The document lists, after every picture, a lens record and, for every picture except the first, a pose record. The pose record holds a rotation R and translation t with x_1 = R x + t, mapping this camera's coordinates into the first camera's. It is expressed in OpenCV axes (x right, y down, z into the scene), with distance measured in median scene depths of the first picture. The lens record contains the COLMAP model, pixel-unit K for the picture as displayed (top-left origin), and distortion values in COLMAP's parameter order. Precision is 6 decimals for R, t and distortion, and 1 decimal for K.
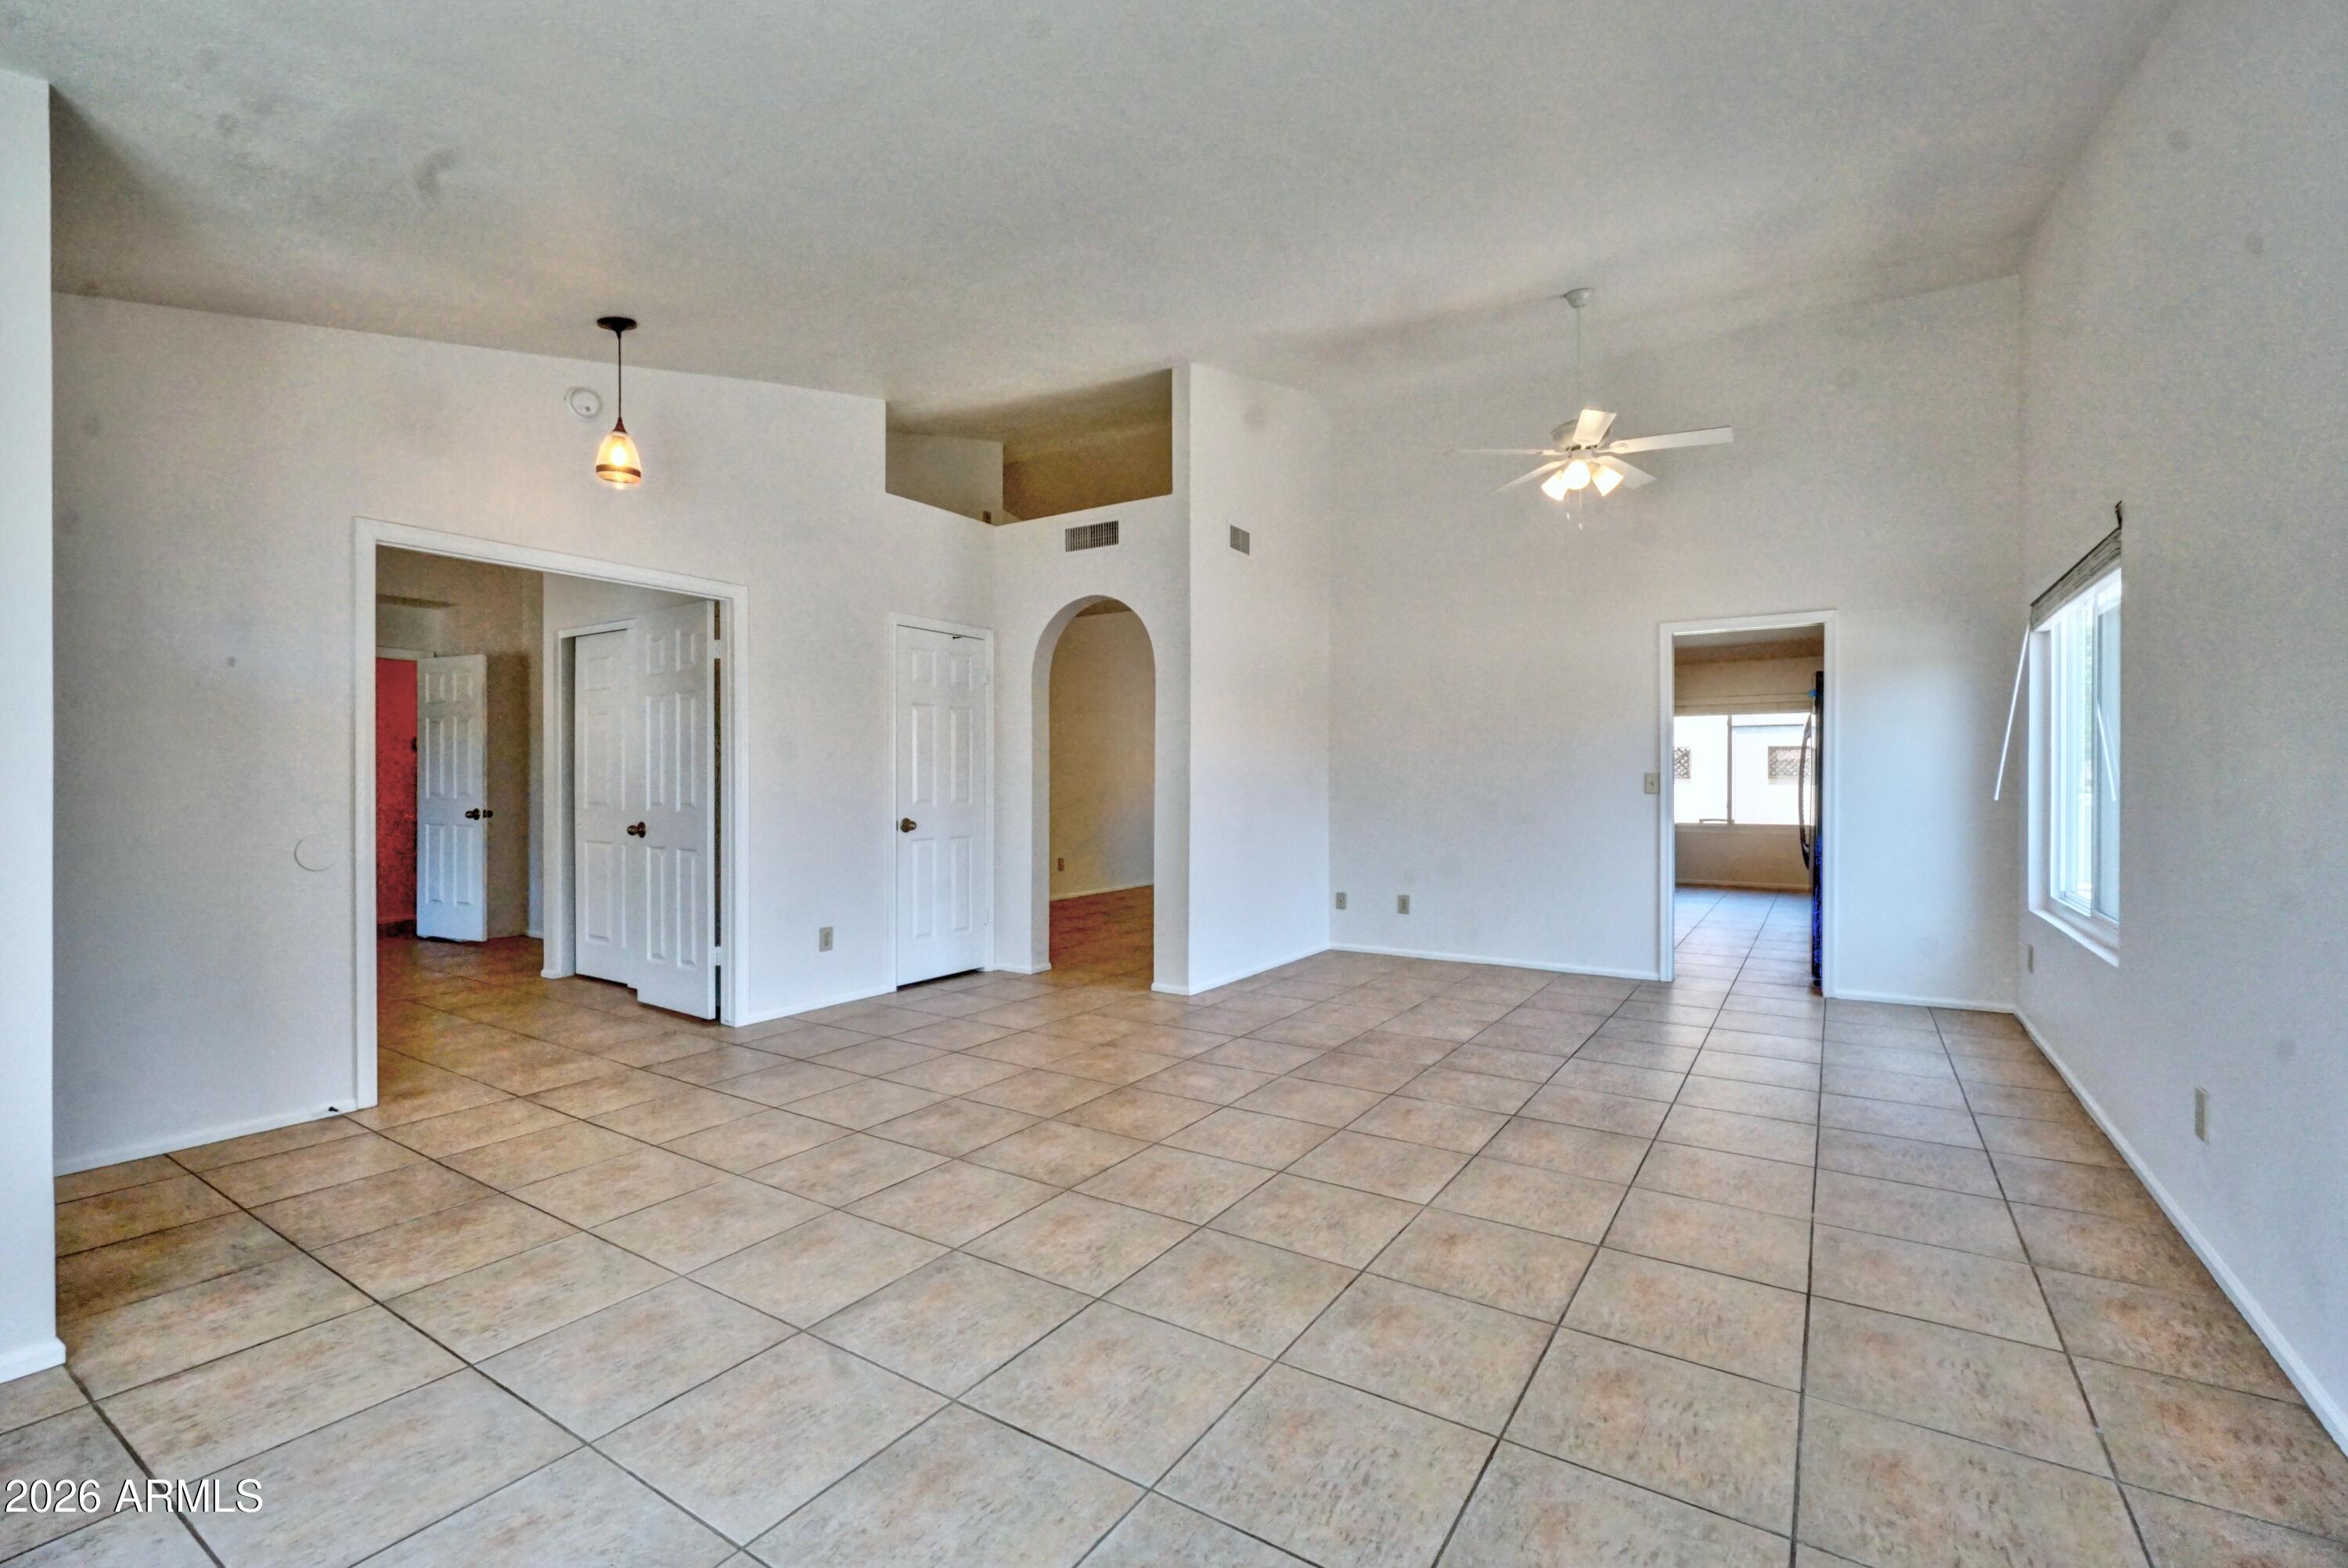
lens RADIAL K [[1029.7, 0, 1150.4], [0, 1029.7, 785.3], [0, 0, 1]] dist [-0.007290, 0.000065]
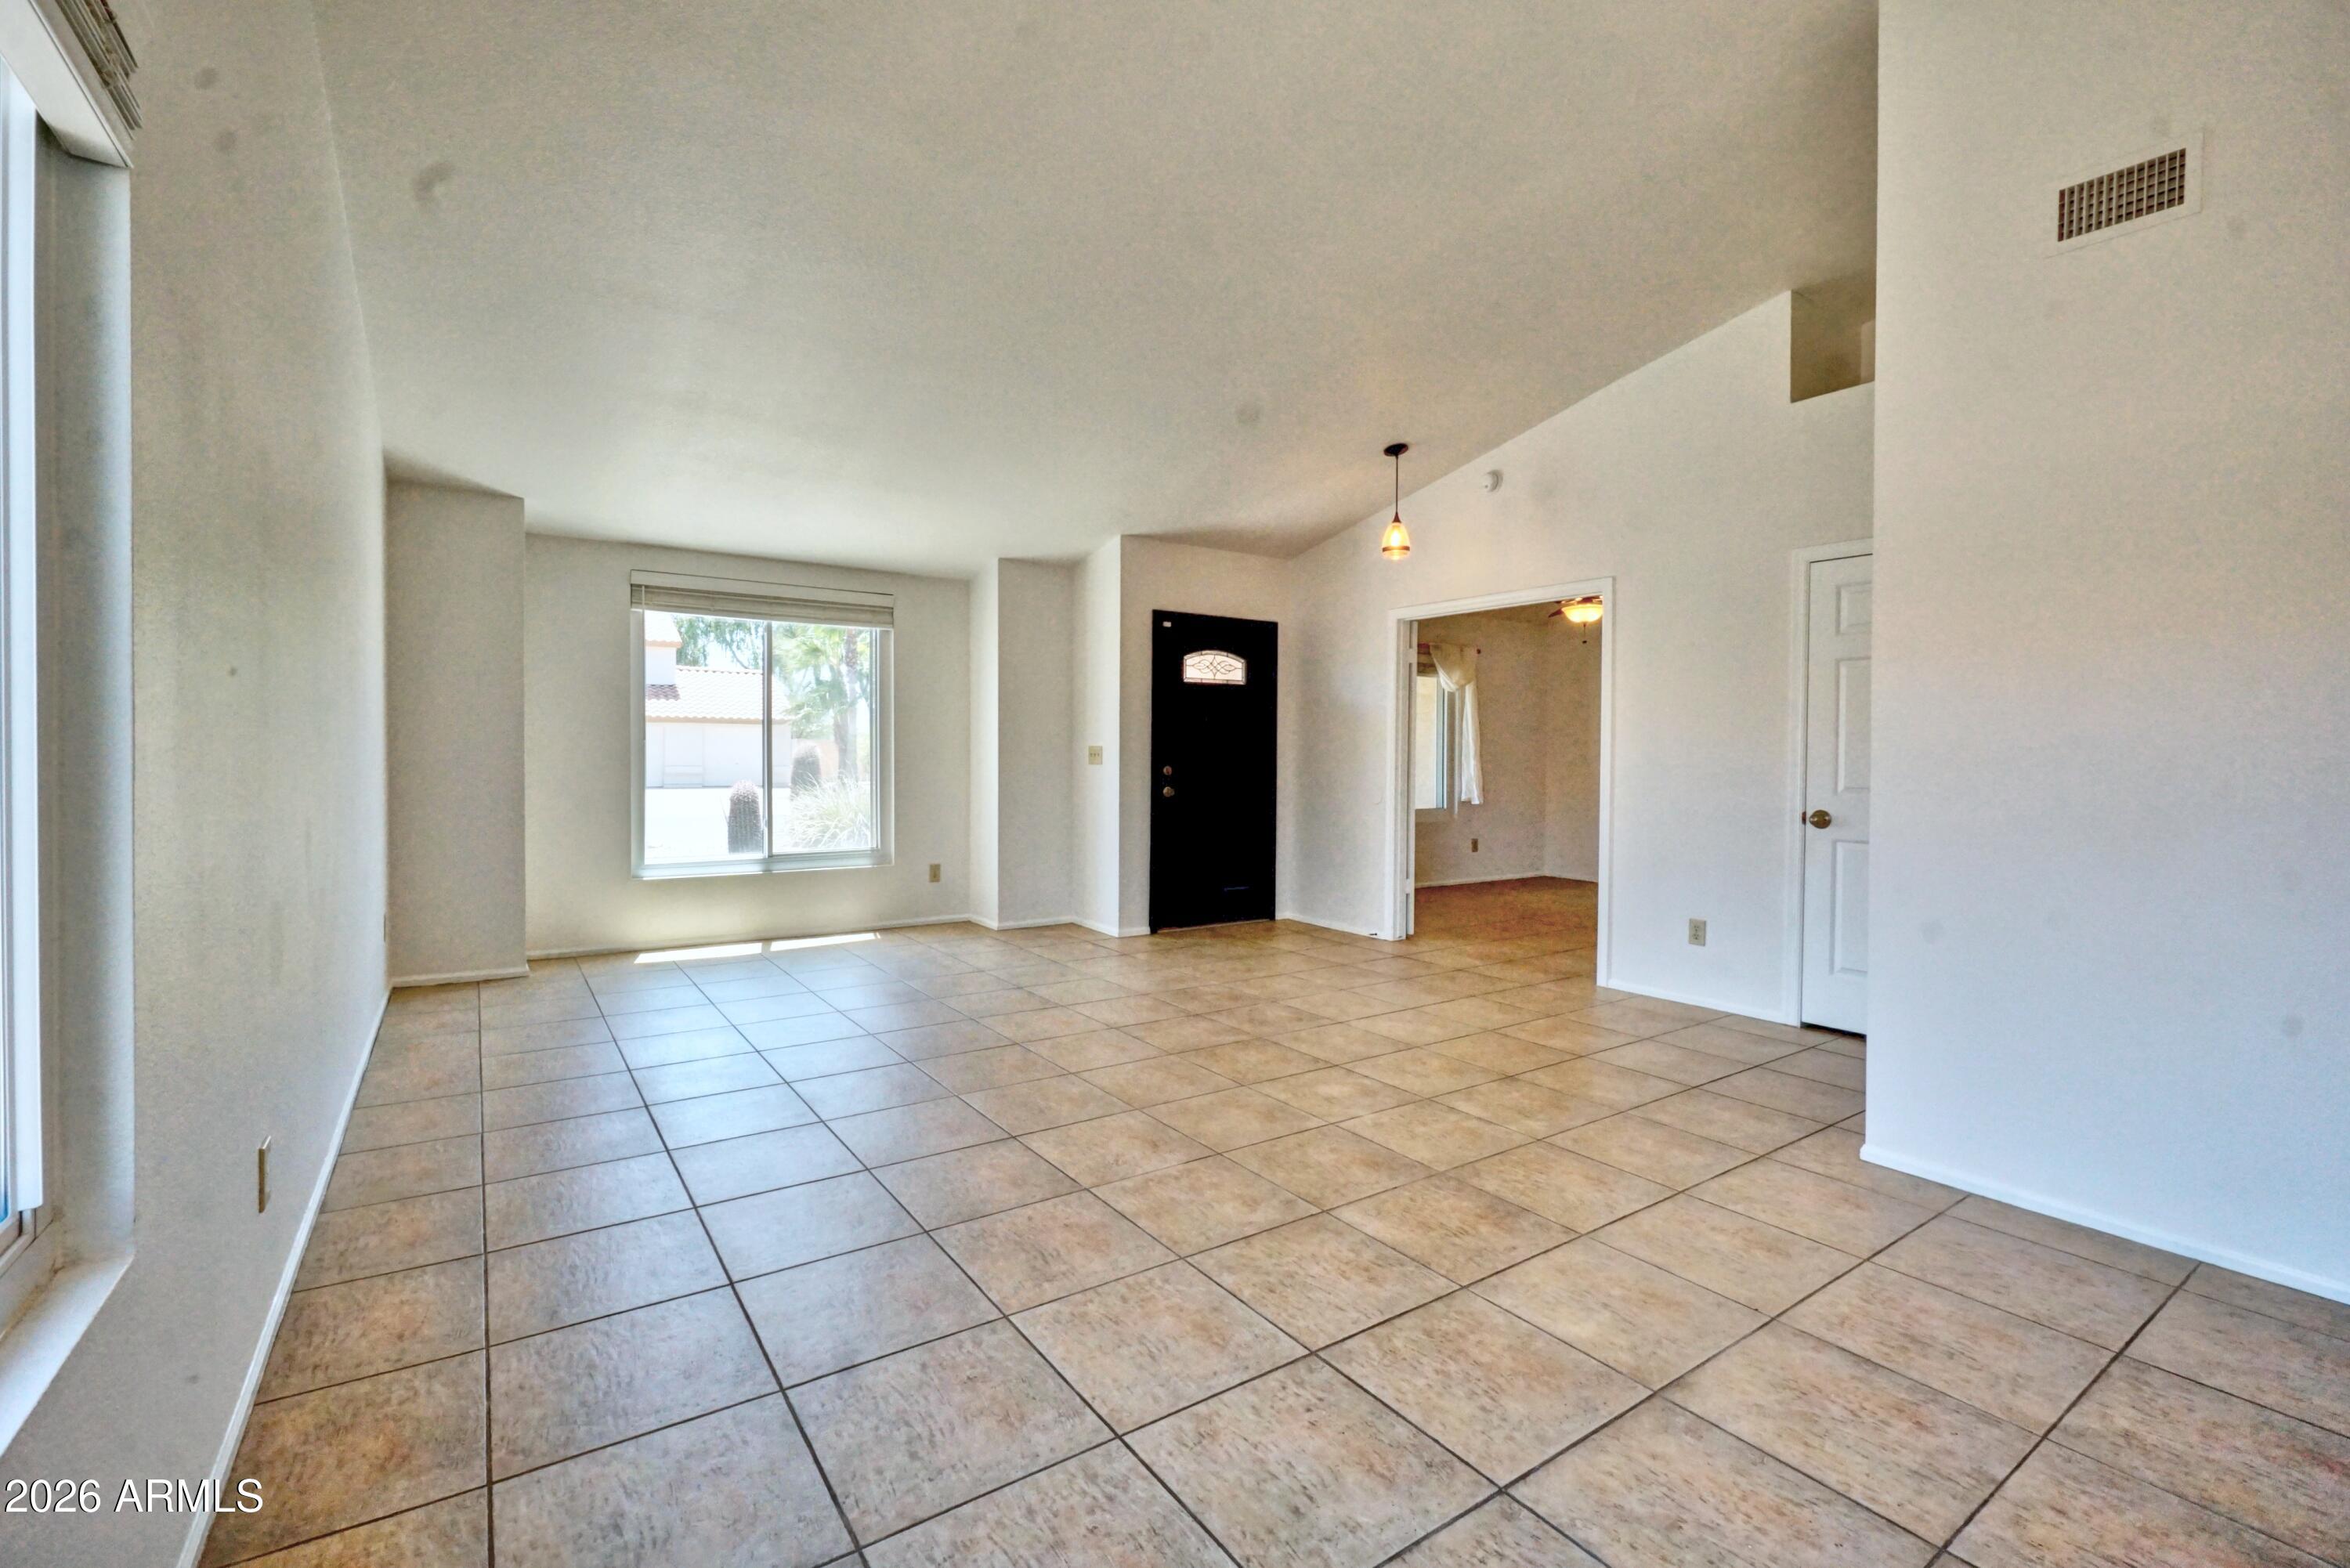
lens RADIAL K [[1026.1, 0, 1180.1], [0, 1026.1, 775.0], [0, 0, 1]] dist [-0.007659, 0.001201]
pose [[-0.367526, 0.016305, -0.929870, 1.011280], [-0.013402, 0.999650, 0.022825, -0.006712], [0.929917, 0.020851, -0.367179, 1.308359]]
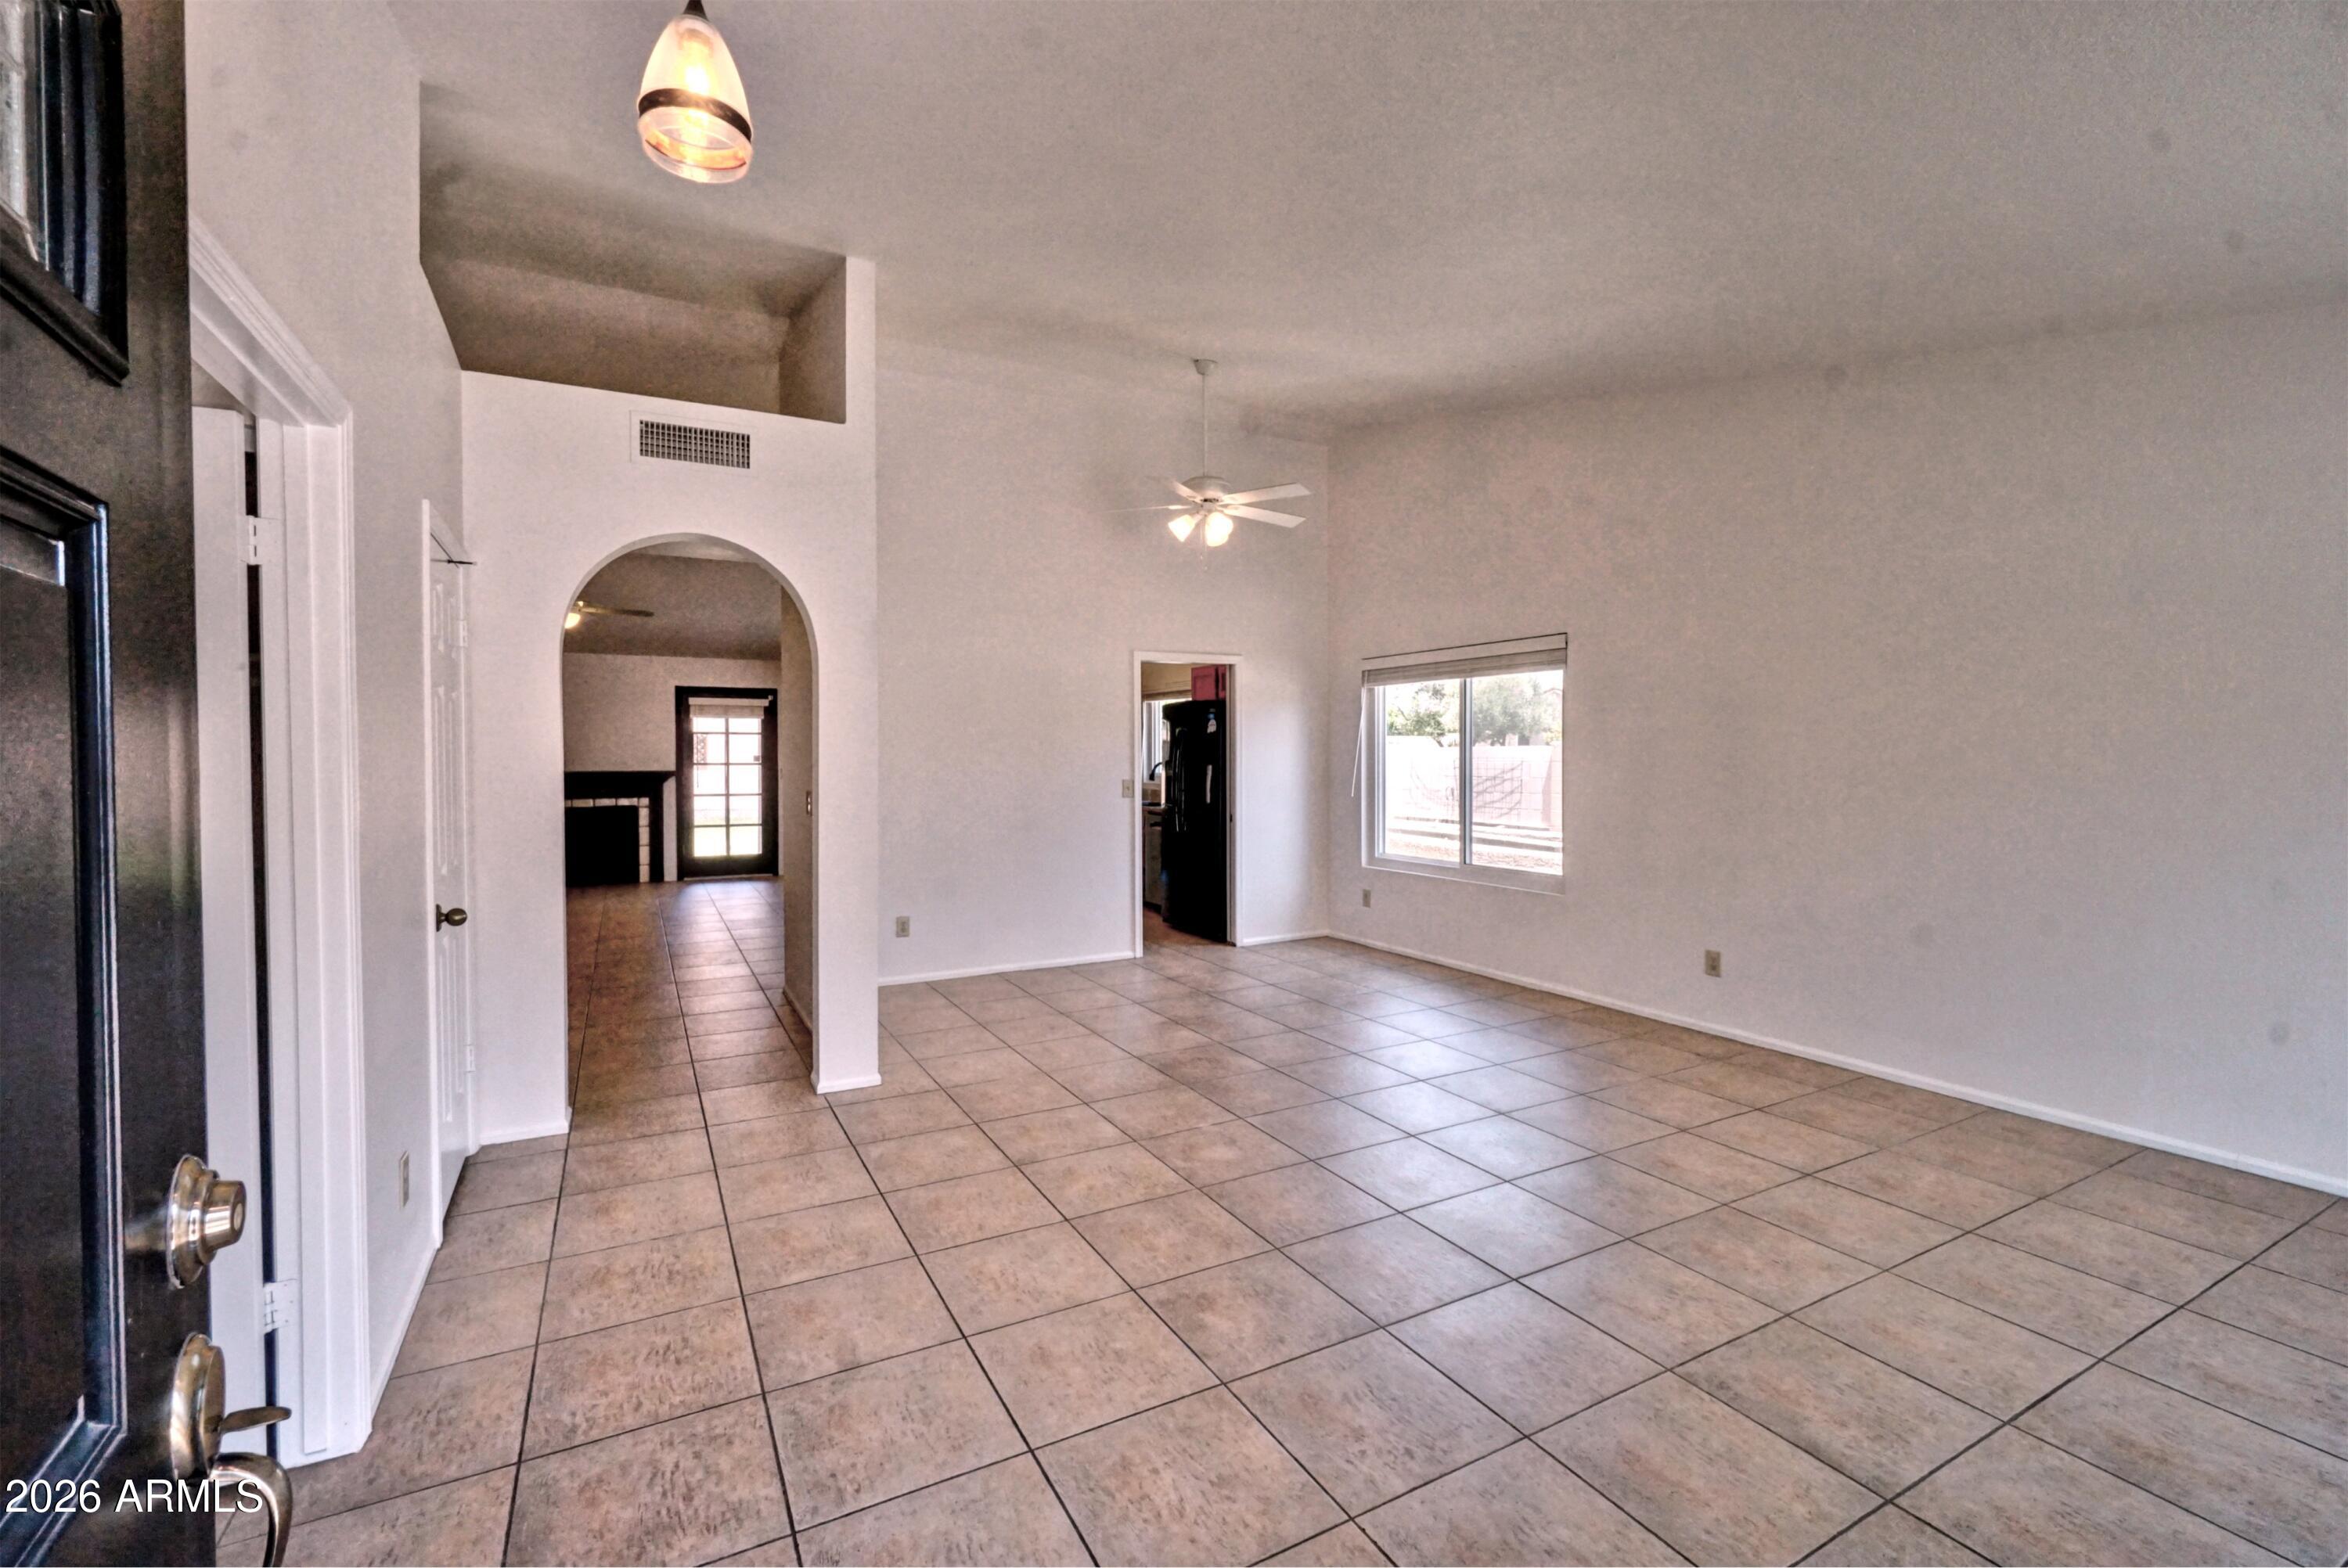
lens RADIAL K [[1029.7, 0, 1180.9], [0, 1029.7, 761.5], [0, 0, 1]] dist [-0.007290, 0.000065]
pose [[0.459737, -0.008788, 0.888012, -0.820995], [0.010454, 0.999935, 0.004483, -0.059148], [-0.887994, 0.007223, 0.459799, 0.676748]]
